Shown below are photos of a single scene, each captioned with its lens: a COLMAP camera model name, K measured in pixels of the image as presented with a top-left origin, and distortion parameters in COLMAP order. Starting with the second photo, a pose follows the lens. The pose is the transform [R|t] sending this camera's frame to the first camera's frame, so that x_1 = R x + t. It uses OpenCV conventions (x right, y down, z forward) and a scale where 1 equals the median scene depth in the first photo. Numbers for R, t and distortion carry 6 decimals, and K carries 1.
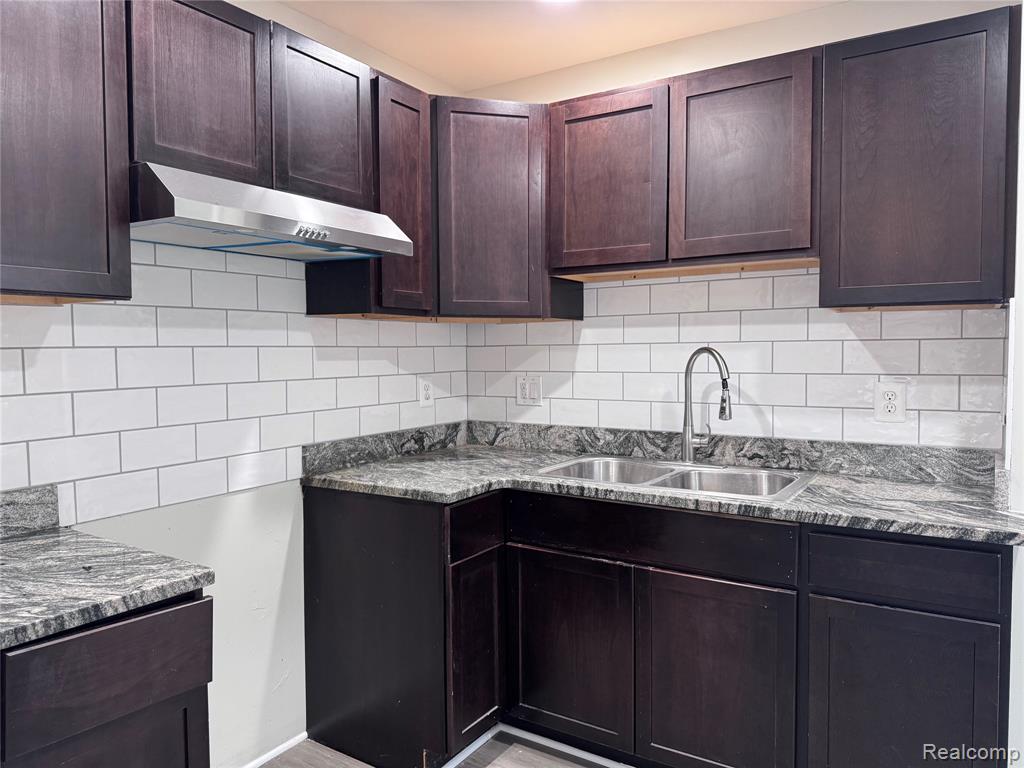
lens RADIAL K [[731.7, 0, 512.0], [0, 731.7, 384.0], [0, 0, 1]] dist [0.136574, -0.249671]
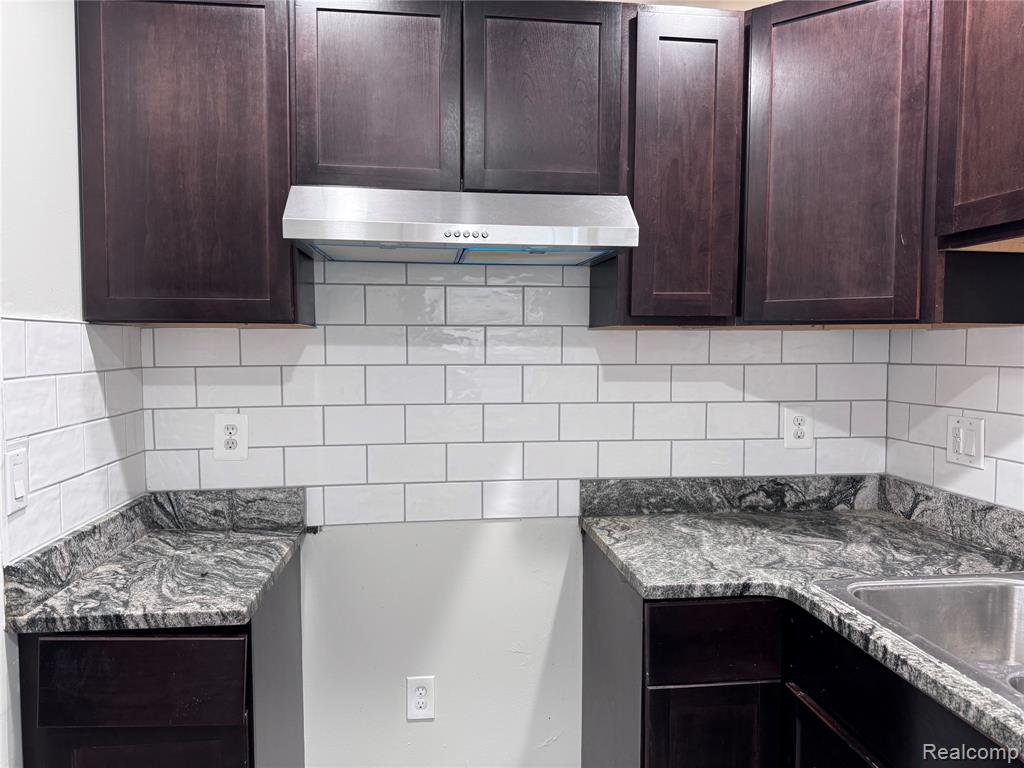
lens RADIAL K [[716.5, 0, 530.7], [0, 716.5, 385.5], [0, 0, 1]] dist [0.091185, -0.141270]
pose [[0.623570, 0.049198, -0.780218, 0.334981], [-0.042797, 0.998669, 0.028769, -0.048650], [0.780595, 0.015452, 0.624846, 0.441383]]
